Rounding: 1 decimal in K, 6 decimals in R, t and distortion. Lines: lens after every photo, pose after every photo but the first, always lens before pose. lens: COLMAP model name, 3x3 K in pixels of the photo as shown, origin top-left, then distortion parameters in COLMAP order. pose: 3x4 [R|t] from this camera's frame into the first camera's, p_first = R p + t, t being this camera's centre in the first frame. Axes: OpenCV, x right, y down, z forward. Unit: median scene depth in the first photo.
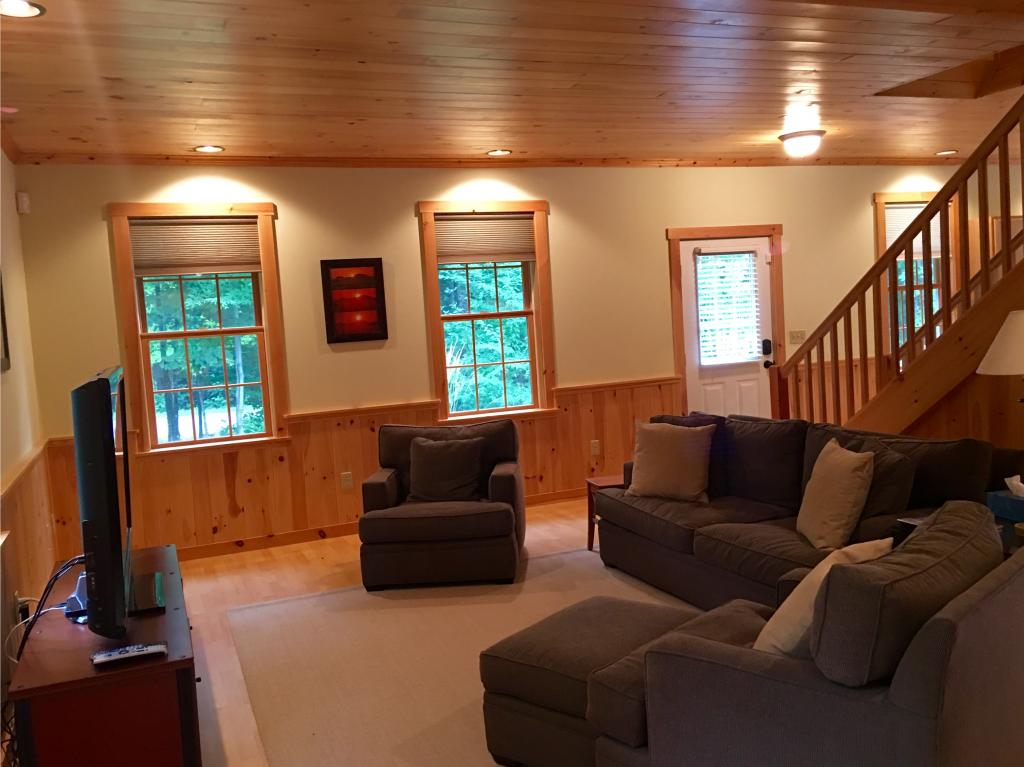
lens RADIAL K [[915.2, 0, 512.0], [0, 915.2, 383.5], [0, 0, 1]] dist [0.085357, 0.002017]
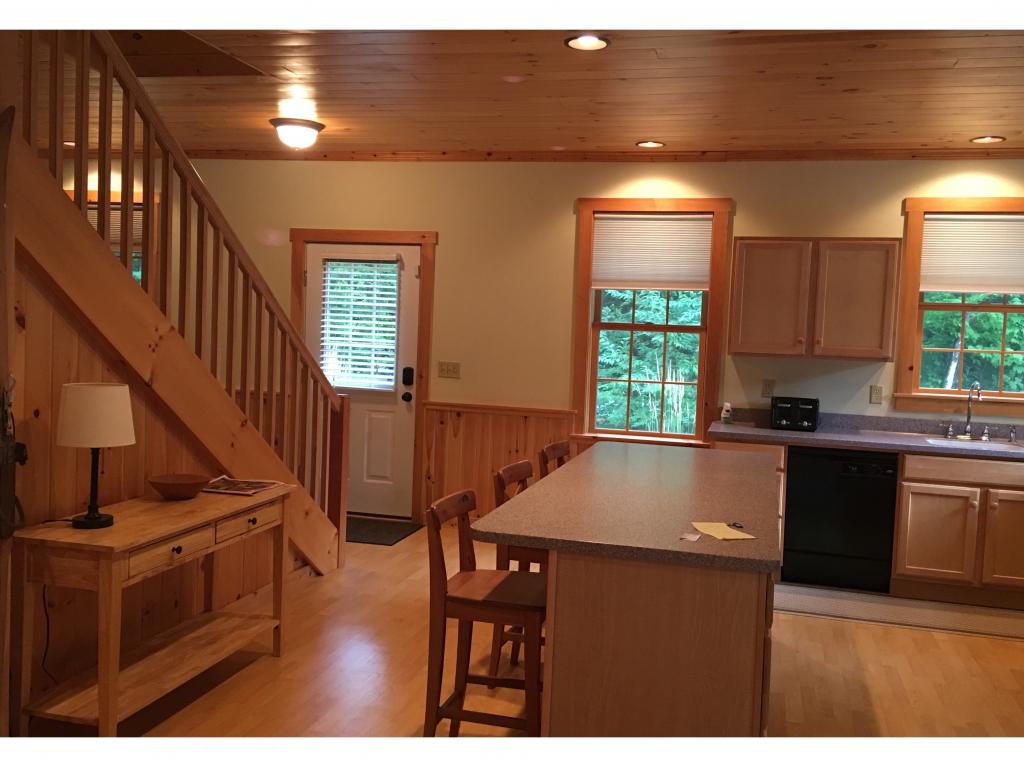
lens RADIAL K [[956.5, 0, 512.0], [0, 956.5, 383.5], [0, 0, 1]] dist [0.094208, -0.158328]
pose [[0.782367, 0.139058, -0.607095, 0.876517], [-0.141382, 0.988962, 0.044326, -0.084663], [0.606558, 0.051153, 0.793392, 0.363421]]
